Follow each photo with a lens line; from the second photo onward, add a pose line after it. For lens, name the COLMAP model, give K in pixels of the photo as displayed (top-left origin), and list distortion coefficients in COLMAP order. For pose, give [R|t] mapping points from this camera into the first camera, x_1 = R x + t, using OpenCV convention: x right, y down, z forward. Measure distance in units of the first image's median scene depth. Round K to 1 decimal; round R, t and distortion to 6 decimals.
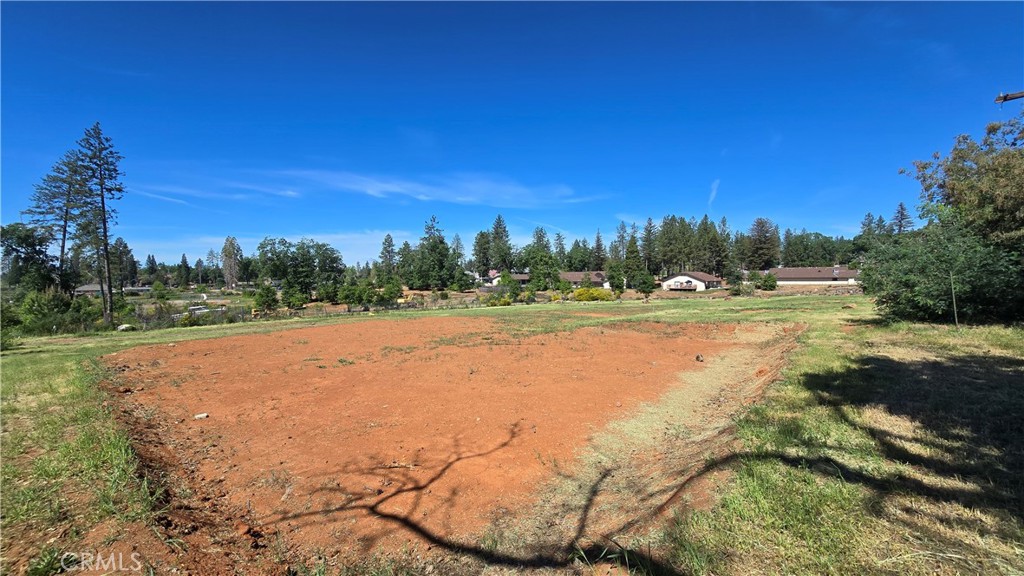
lens RADIAL K [[415.5, 0, 511.8], [0, 415.5, 286.5], [0, 0, 1]] dist [-0.003861, 0.000745]
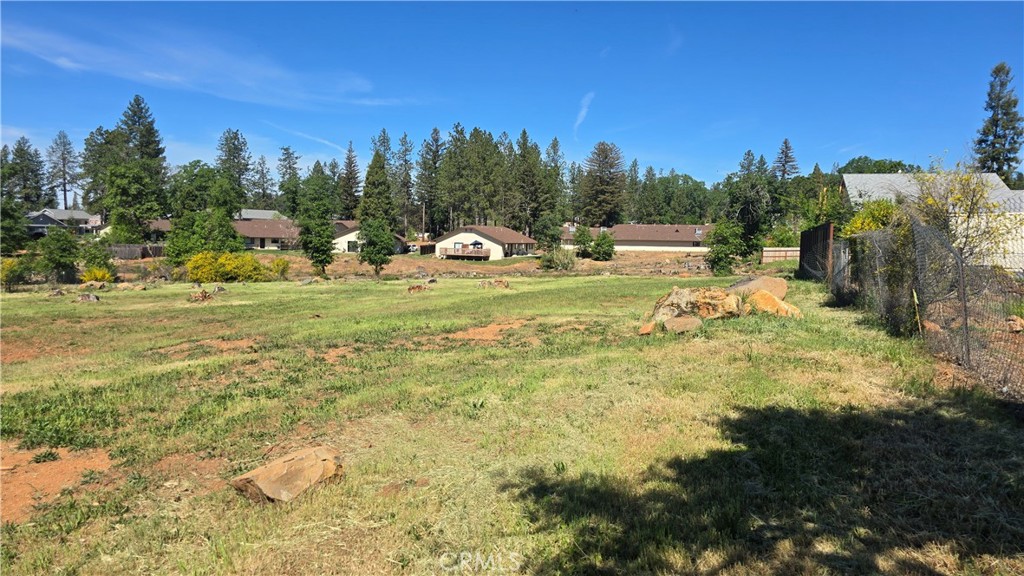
lens RADIAL K [[681.9, 0, 513.7], [0, 681.9, 298.6], [0, 0, 1]] dist [0.070311, -0.068439]
pose [[0.927247, -0.008539, 0.374354, 0.165791], [-0.019147, 0.997351, 0.070174, -0.003691], [-0.373961, -0.072236, 0.924627, 0.165705]]
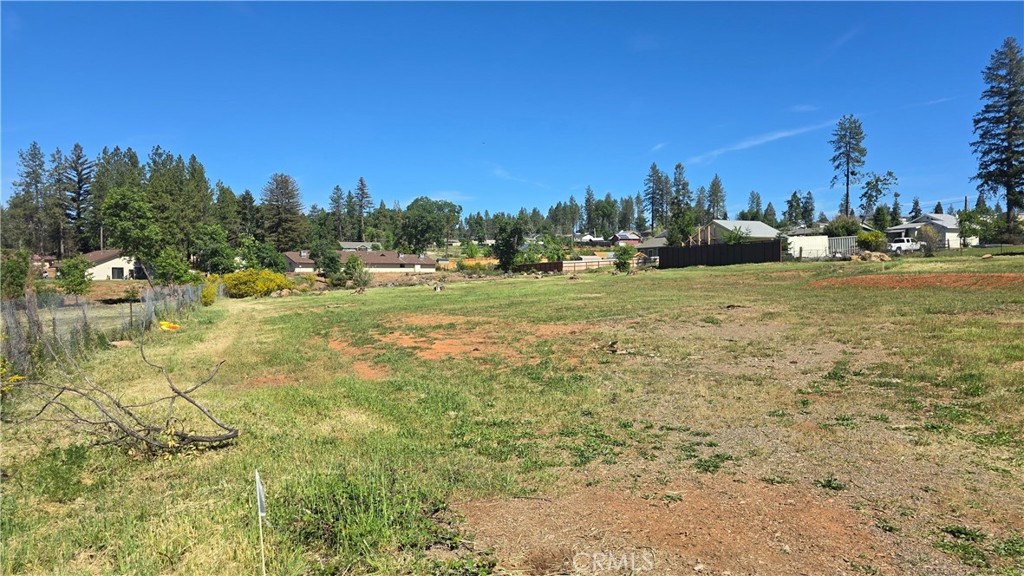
lens RADIAL K [[681.9, 0, 526.3], [0, 681.9, 297.6], [0, 0, 1]] dist [0.070311, -0.068439]
pose [[0.463605, -0.031303, 0.885489, -0.348894], [0.019163, 0.999496, 0.025301, 0.019169], [-0.885835, 0.005239, 0.463972, 0.265035]]
